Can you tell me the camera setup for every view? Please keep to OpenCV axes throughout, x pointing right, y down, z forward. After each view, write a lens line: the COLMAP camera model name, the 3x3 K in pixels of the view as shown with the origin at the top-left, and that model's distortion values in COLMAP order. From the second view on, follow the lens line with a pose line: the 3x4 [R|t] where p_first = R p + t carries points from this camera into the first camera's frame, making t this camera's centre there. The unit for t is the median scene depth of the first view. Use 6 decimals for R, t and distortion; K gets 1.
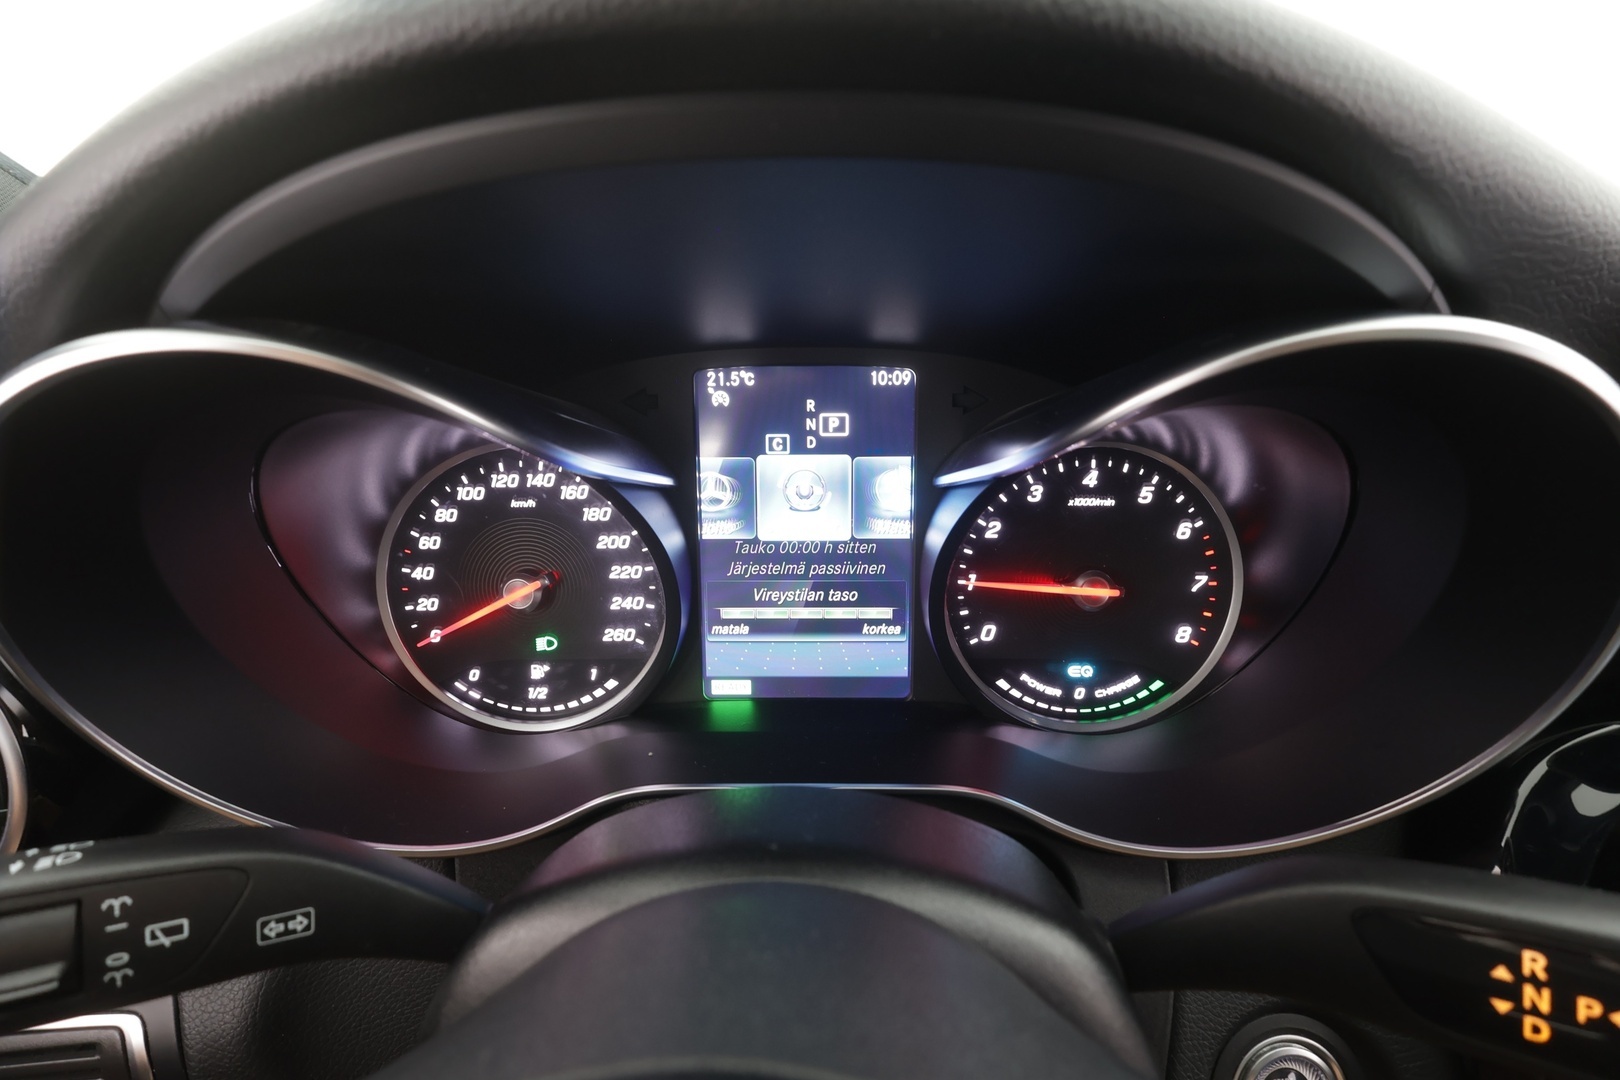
lens RADIAL K [[753.4, 0, 807.8], [0, 753.4, 536.9], [0, 0, 1]] dist [0.001300, 0.000647]
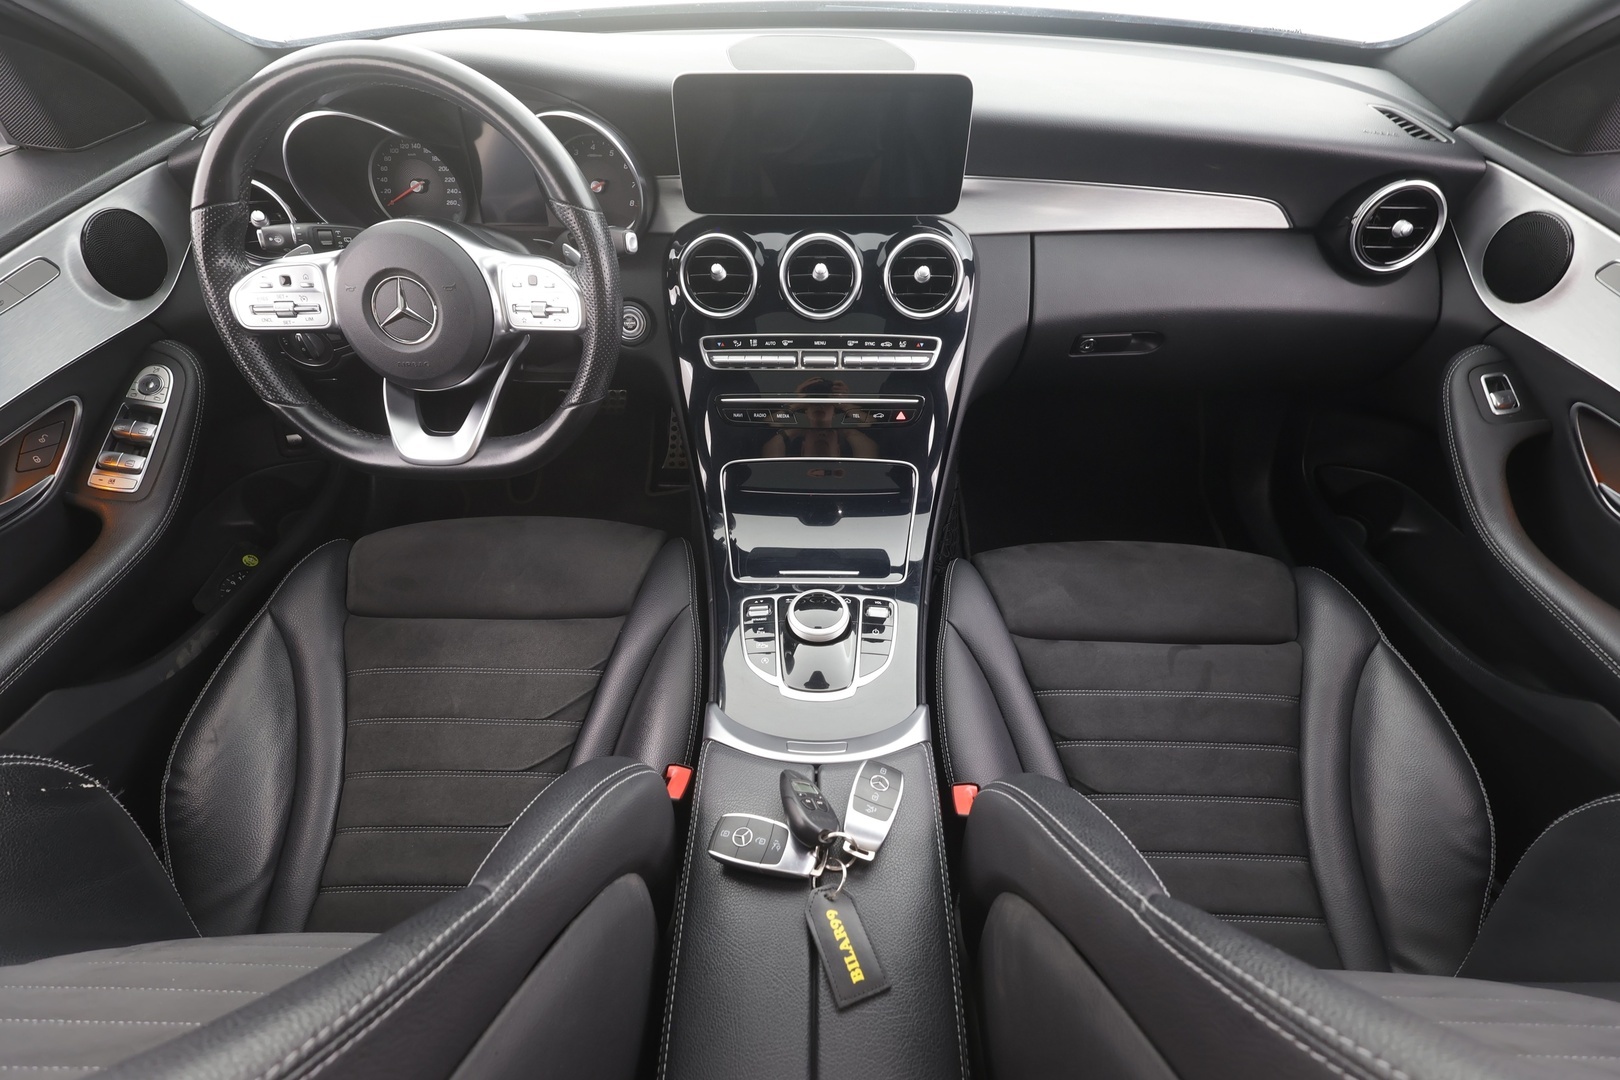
lens RADIAL K [[753.4, 0, 807.8], [0, 753.4, 536.9], [0, 0, 1]] dist [0.001300, 0.000647]
pose [[0.999983, 0.004802, 0.003433, 1.241656], [-0.005745, 0.925397, 0.378956, 0.224768], [-0.001357, -0.378969, 0.925408, -2.455183]]
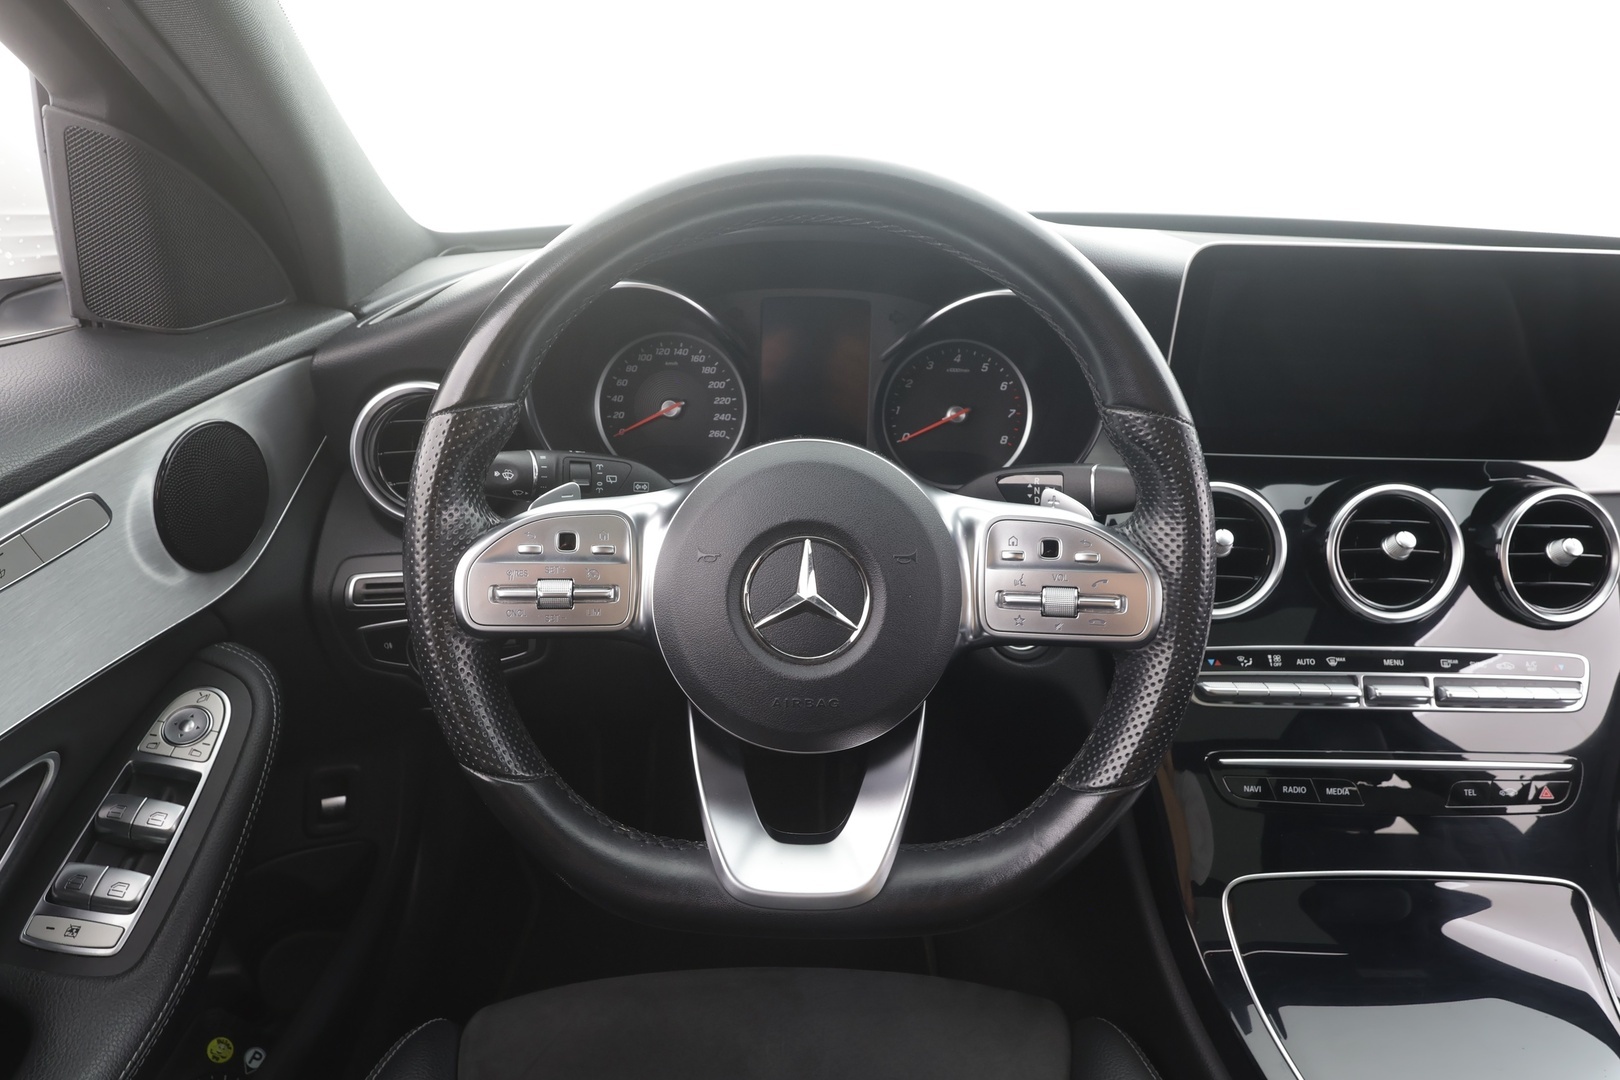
lens RADIAL K [[939.9, 0, 810.0], [0, 939.9, 540.0], [0, 0, 1]] dist [-0.001992, 0.003266]
pose [[0.999213, 0.021803, 0.033122, -0.087553], [-0.022819, 0.999271, 0.030594, 0.332772], [-0.032431, -0.031326, 0.998983, -1.479658]]
